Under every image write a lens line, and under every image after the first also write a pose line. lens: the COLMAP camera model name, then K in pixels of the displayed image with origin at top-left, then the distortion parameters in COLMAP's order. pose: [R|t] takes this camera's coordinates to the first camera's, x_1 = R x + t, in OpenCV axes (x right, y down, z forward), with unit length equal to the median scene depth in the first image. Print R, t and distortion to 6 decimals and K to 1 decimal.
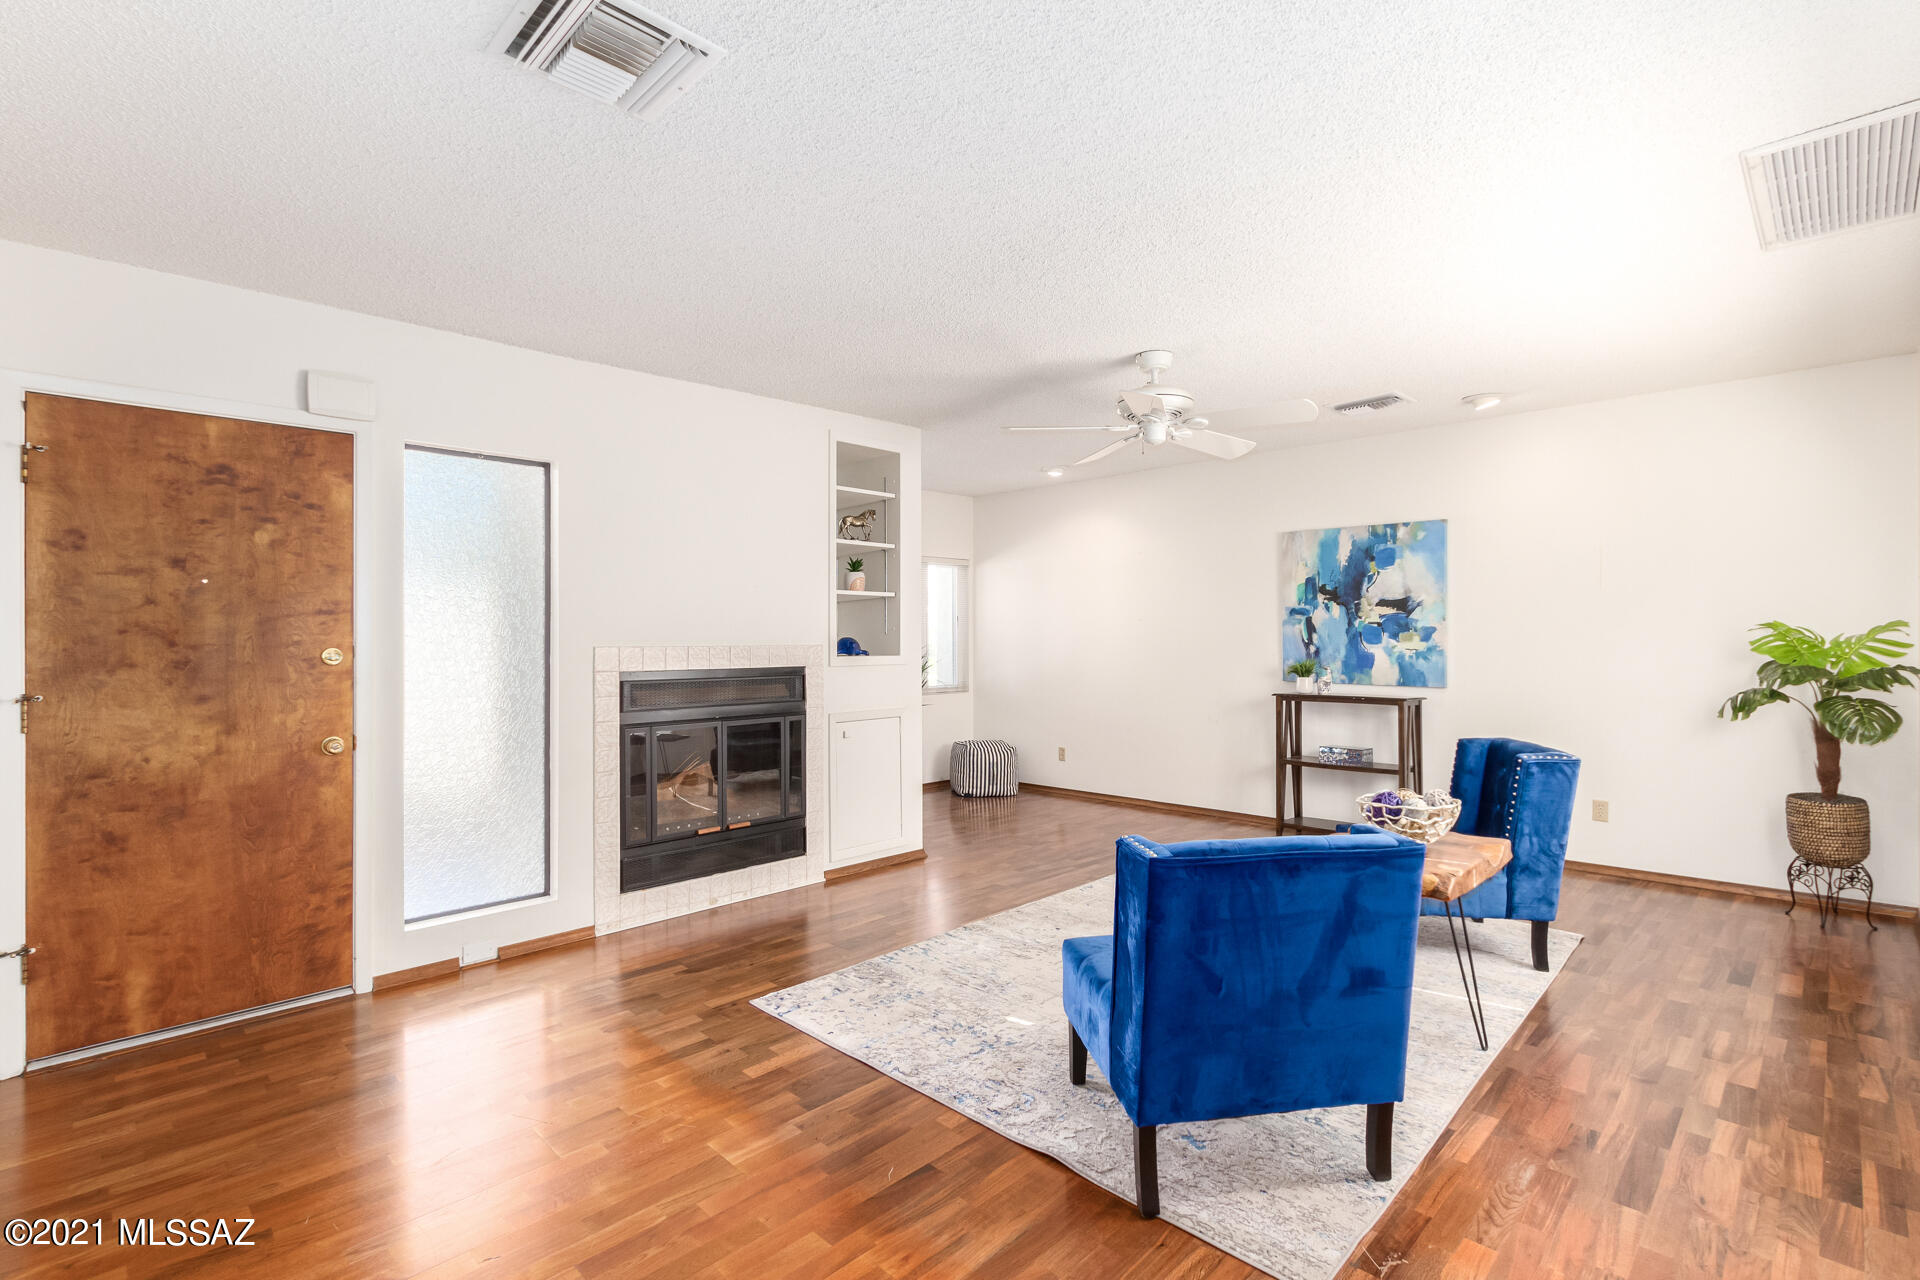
lens RADIAL K [[886.2, 0, 960.1], [0, 886.2, 640.8], [0, 0, 1]] dist [0.008731, -0.001876]
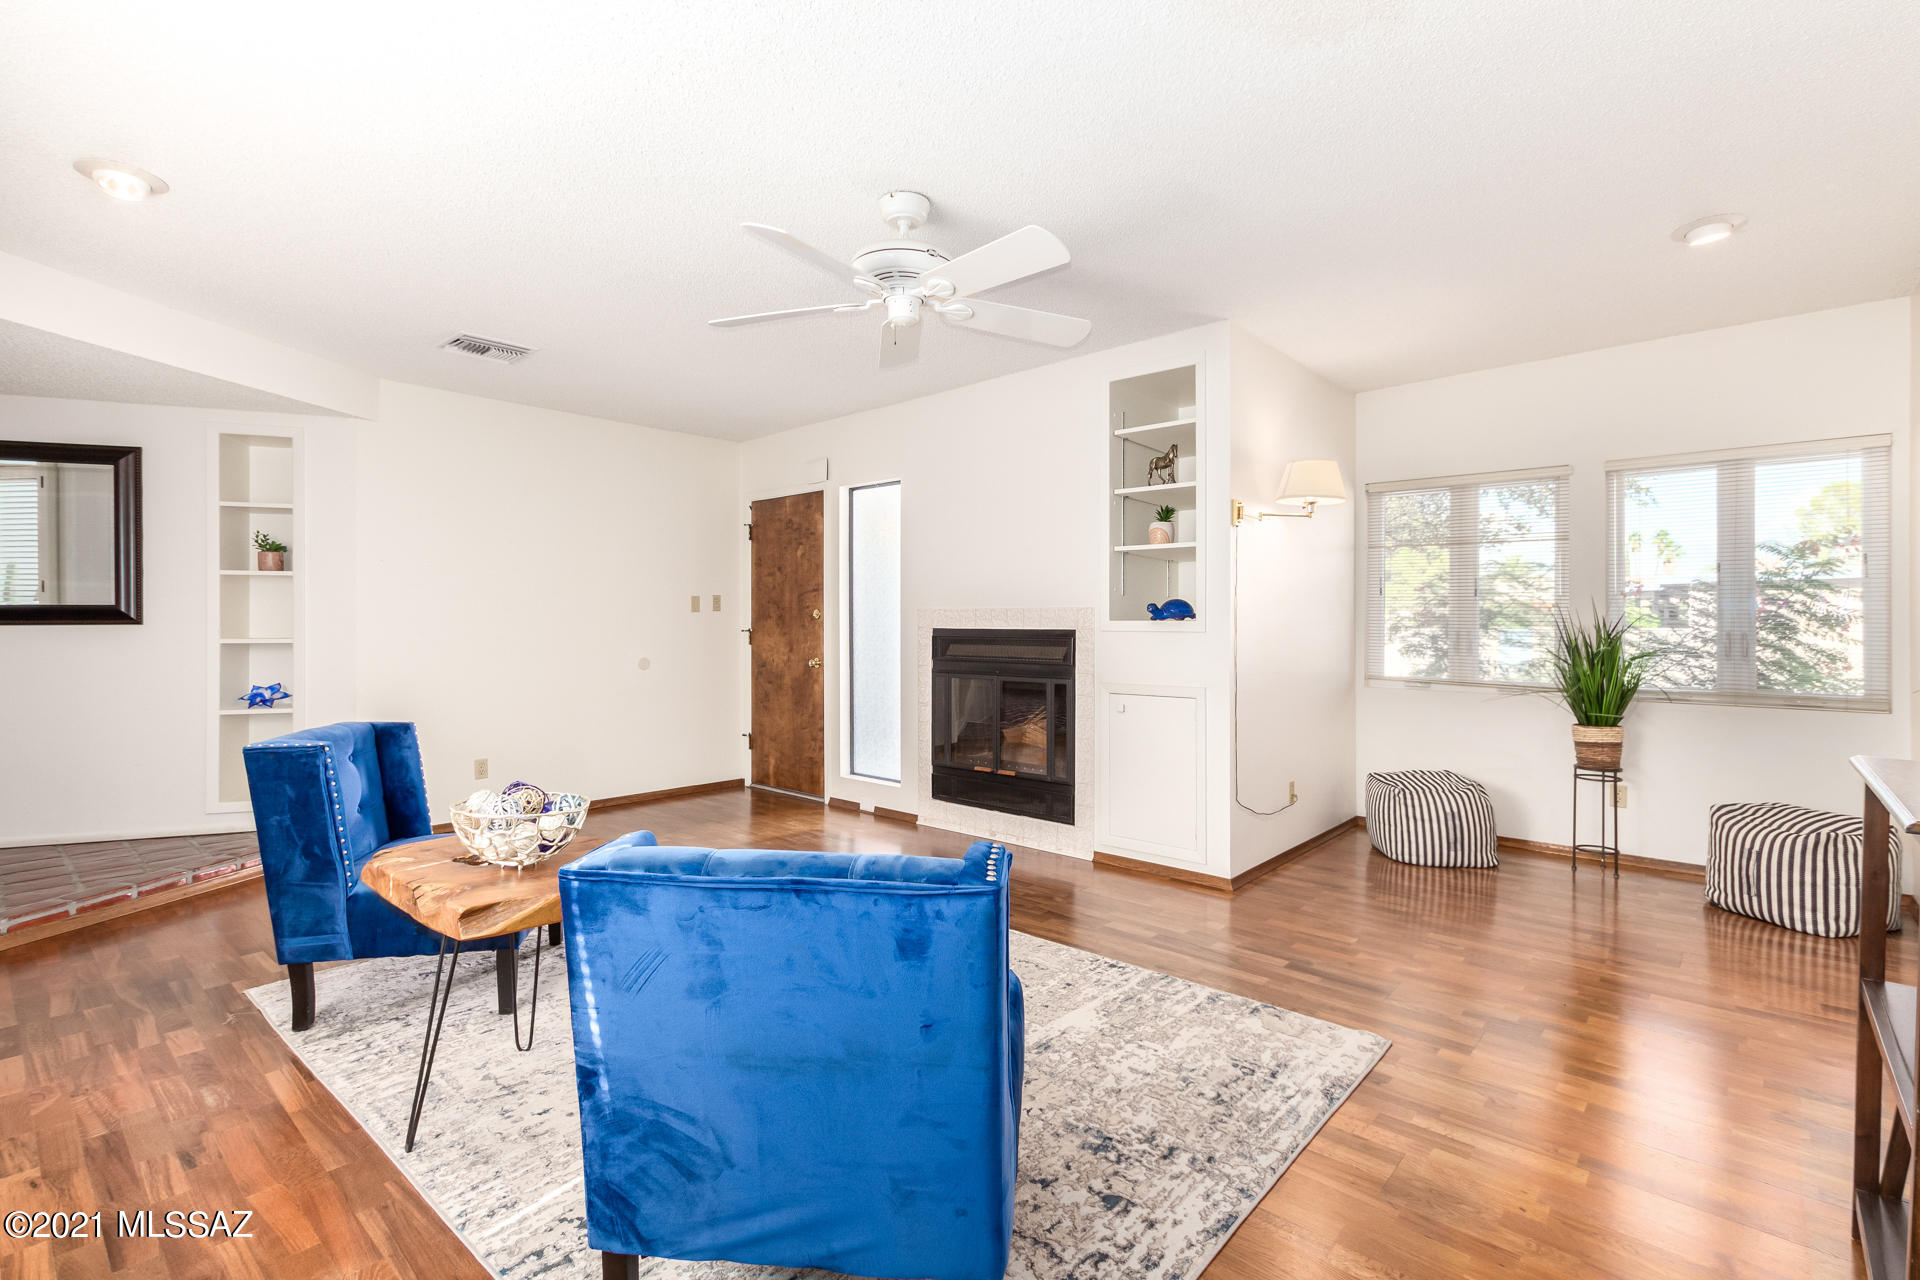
lens RADIAL K [[886.2, 0, 961.0], [0, 886.2, 626.1], [0, 0, 1]] dist [0.008731, -0.001876]
pose [[0.051896, 0.010634, -0.998596, 0.931065], [-0.003245, 0.999940, 0.010480, 0.018206], [0.998647, 0.002697, 0.051928, 0.987416]]
